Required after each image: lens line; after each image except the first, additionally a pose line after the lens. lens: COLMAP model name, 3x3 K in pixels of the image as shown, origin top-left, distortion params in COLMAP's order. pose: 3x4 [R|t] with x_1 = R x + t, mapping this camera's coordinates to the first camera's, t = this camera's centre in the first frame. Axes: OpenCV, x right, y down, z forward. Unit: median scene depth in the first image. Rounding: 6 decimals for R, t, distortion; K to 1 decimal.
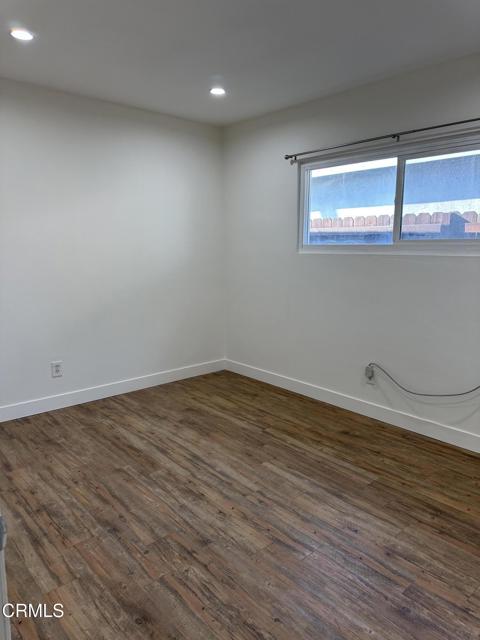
lens RADIAL K [[455.9, 0, 240.0], [0, 455.9, 320.0], [0, 0, 1]] dist [-0.004410, -0.004371]
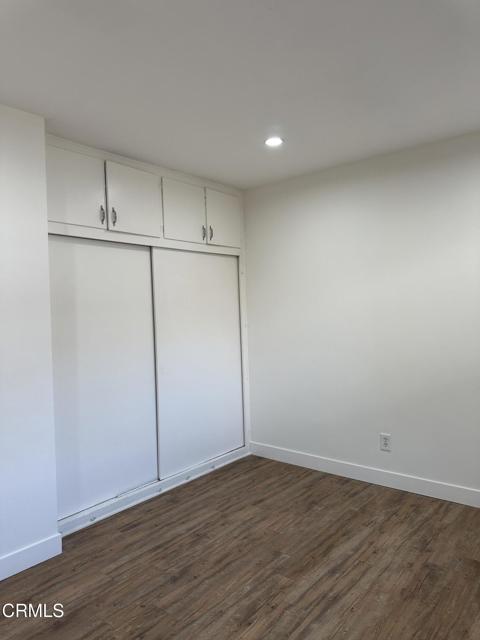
lens RADIAL K [[455.9, 0, 240.0], [0, 455.9, 320.0], [0, 0, 1]] dist [-0.004410, -0.004371]
pose [[0.162675, 0.029859, -0.986228, 0.613474], [-0.140758, 0.990021, 0.006756, -0.141245], [0.976588, 0.137721, 0.165254, 0.669048]]
